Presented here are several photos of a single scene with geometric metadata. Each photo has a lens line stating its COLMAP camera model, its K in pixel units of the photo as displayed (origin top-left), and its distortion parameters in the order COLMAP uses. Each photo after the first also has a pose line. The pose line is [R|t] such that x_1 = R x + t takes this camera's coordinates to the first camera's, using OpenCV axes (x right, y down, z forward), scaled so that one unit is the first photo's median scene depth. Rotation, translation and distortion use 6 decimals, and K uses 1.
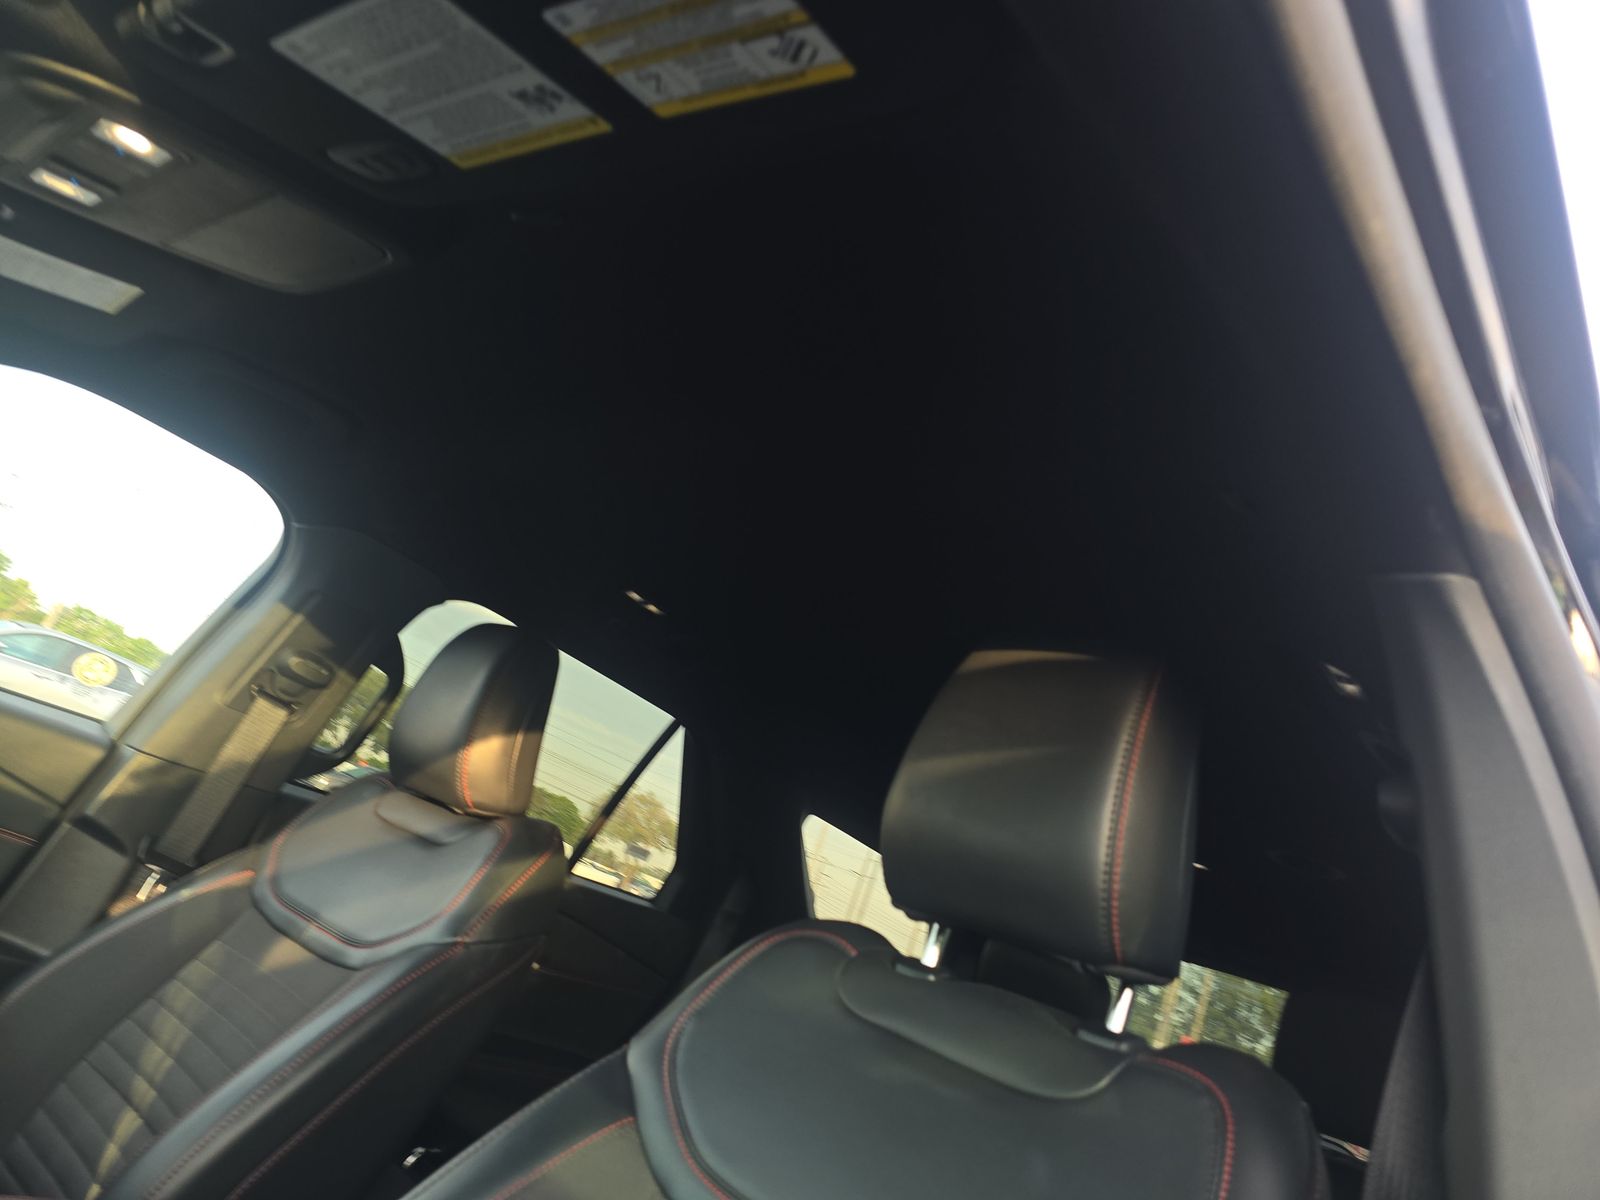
lens RADIAL K [[1100.4, 0, 798.3], [0, 1100.4, 601.3], [0, 0, 1]] dist [0.042476, -0.044208]
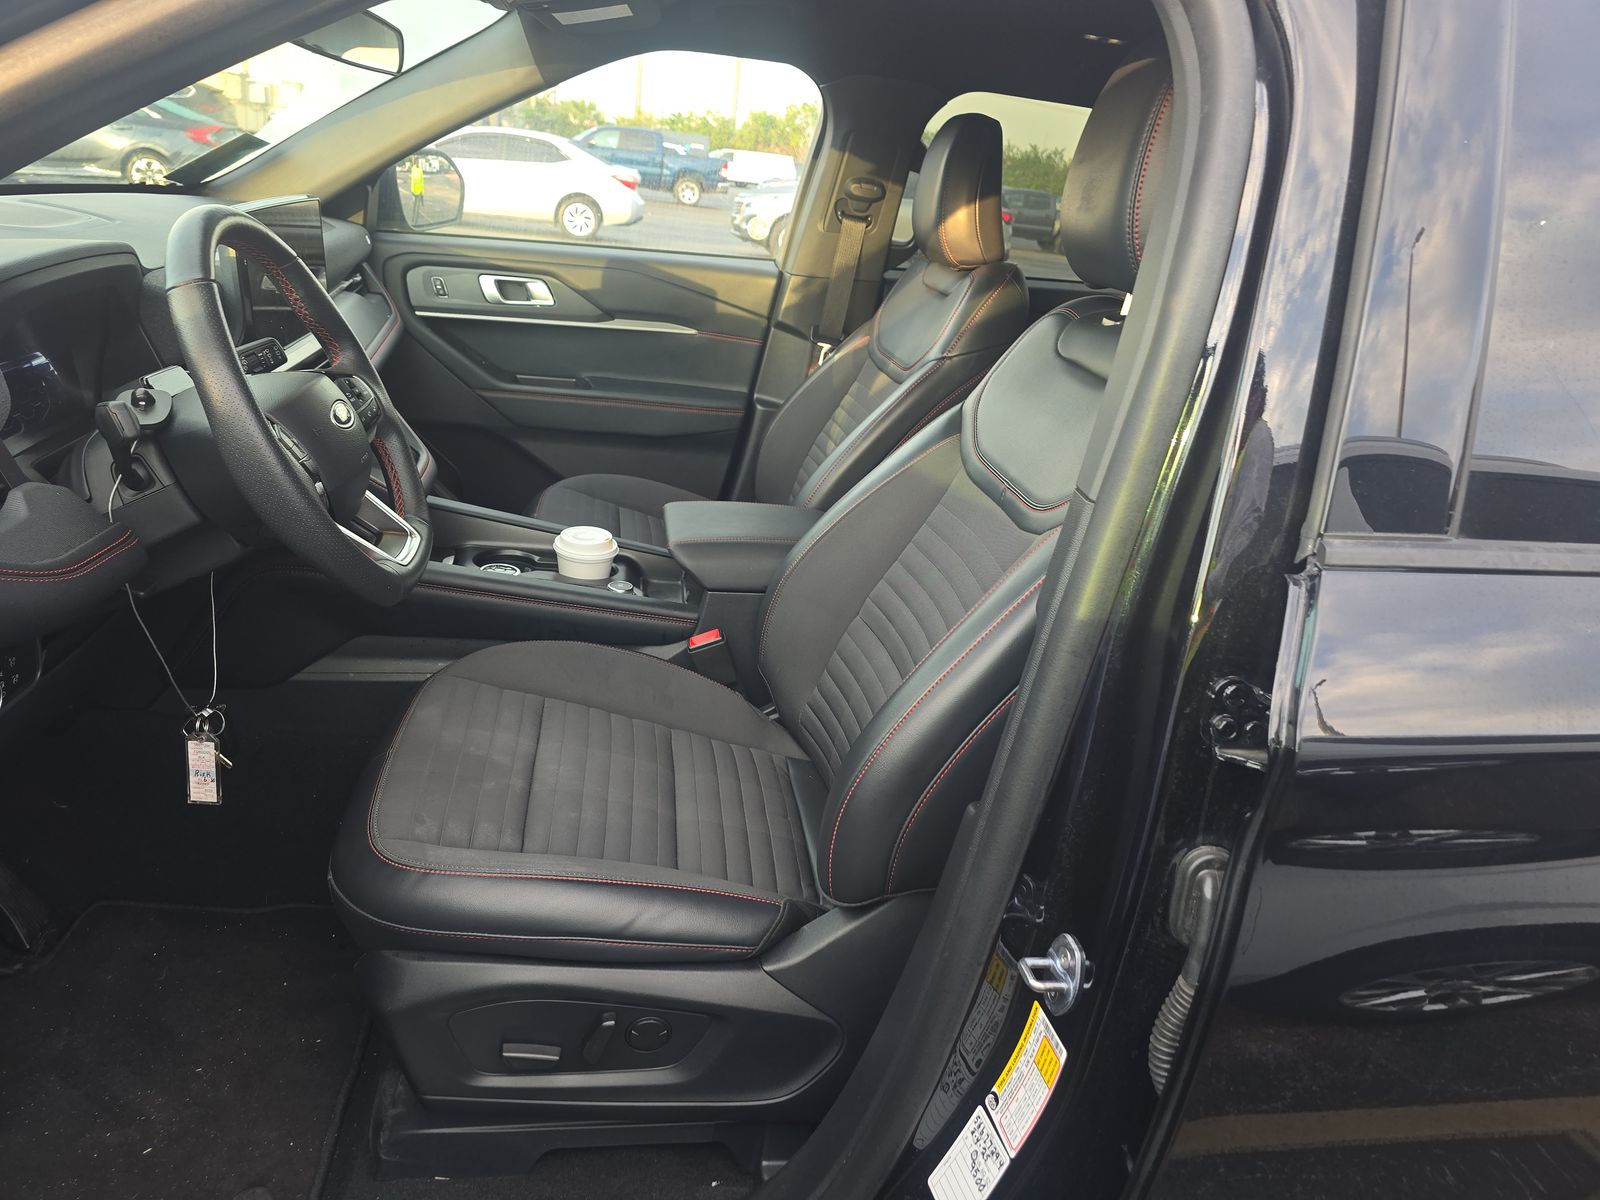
lens RADIAL K [[1100.4, 0, 799.8], [0, 1100.4, 599.5], [0, 0, 1]] dist [0.042476, -0.044208]
pose [[0.720118, -0.016799, -0.693648, 0.492685], [0.345759, 0.875428, 0.337751, 0.014383], [0.601566, -0.483056, 0.636220, -0.207124]]
